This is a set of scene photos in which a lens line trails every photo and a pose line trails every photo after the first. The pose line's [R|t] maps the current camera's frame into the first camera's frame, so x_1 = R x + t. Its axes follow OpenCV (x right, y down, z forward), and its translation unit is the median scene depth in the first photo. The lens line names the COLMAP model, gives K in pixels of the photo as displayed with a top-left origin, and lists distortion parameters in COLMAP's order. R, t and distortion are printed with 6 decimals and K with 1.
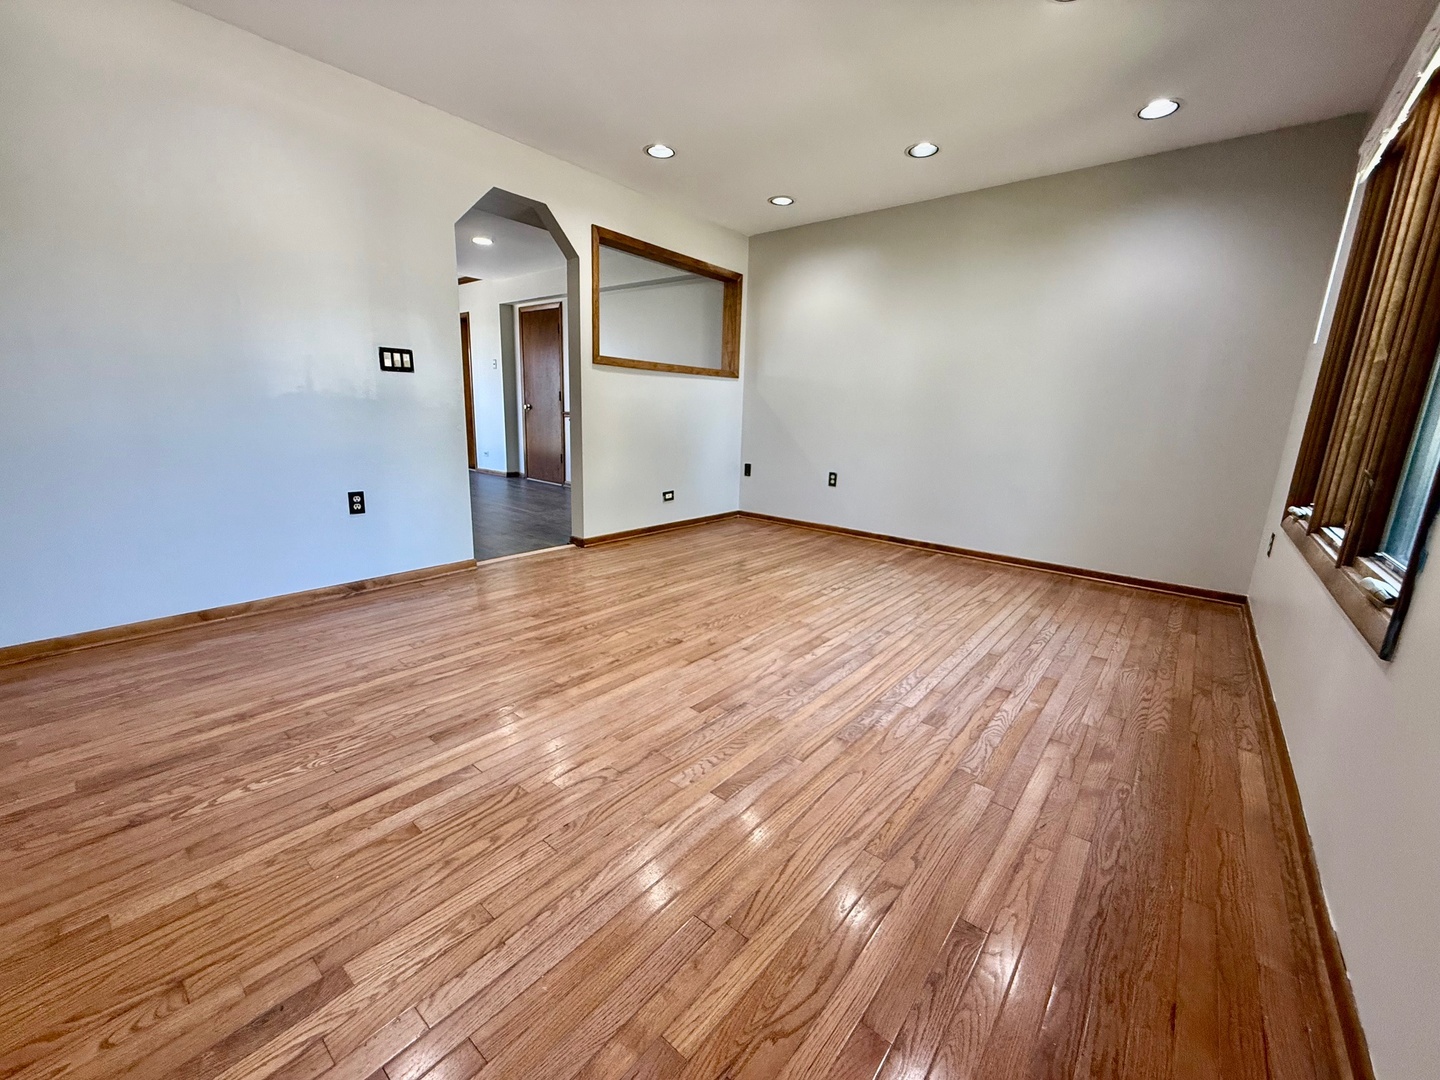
lens RADIAL K [[576.9, 0, 719.6], [0, 576.9, 539.4], [0, 0, 1]] dist [-0.001159, 0.000080]
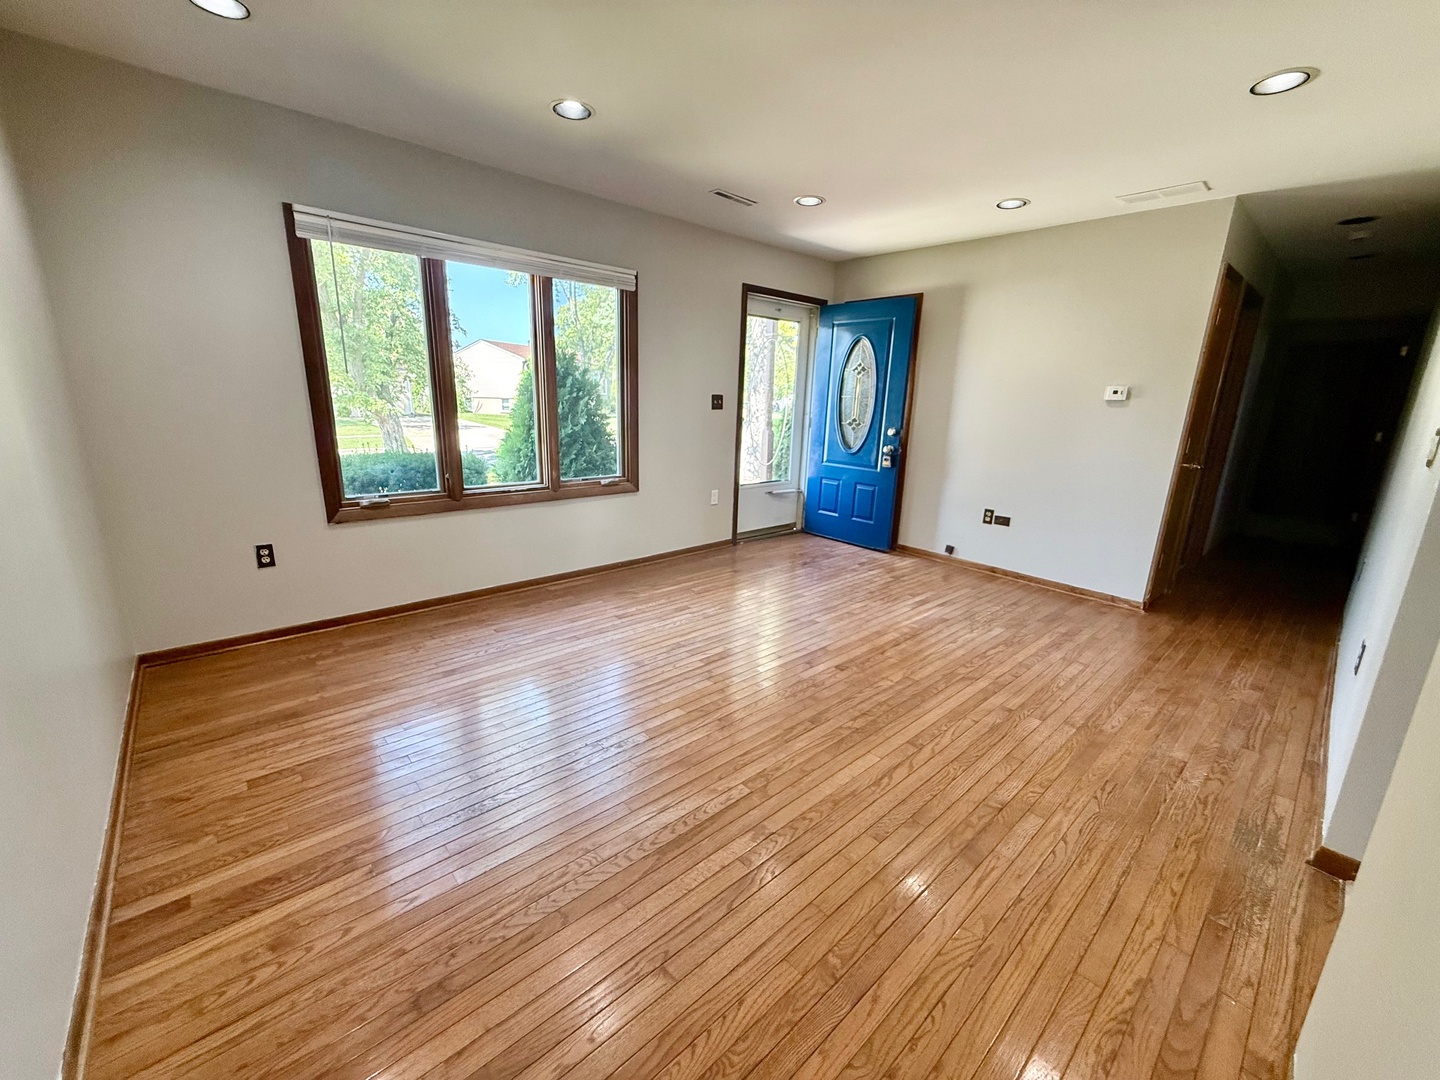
lens RADIAL K [[576.9, 0, 718.3], [0, 576.9, 540.7], [0, 0, 1]] dist [-0.001159, 0.000080]
pose [[-0.987661, -0.095254, 0.124310, 0.047853], [-0.029091, 0.891534, 0.452019, -0.592185], [-0.153884, 0.442825, -0.883304, 2.097999]]
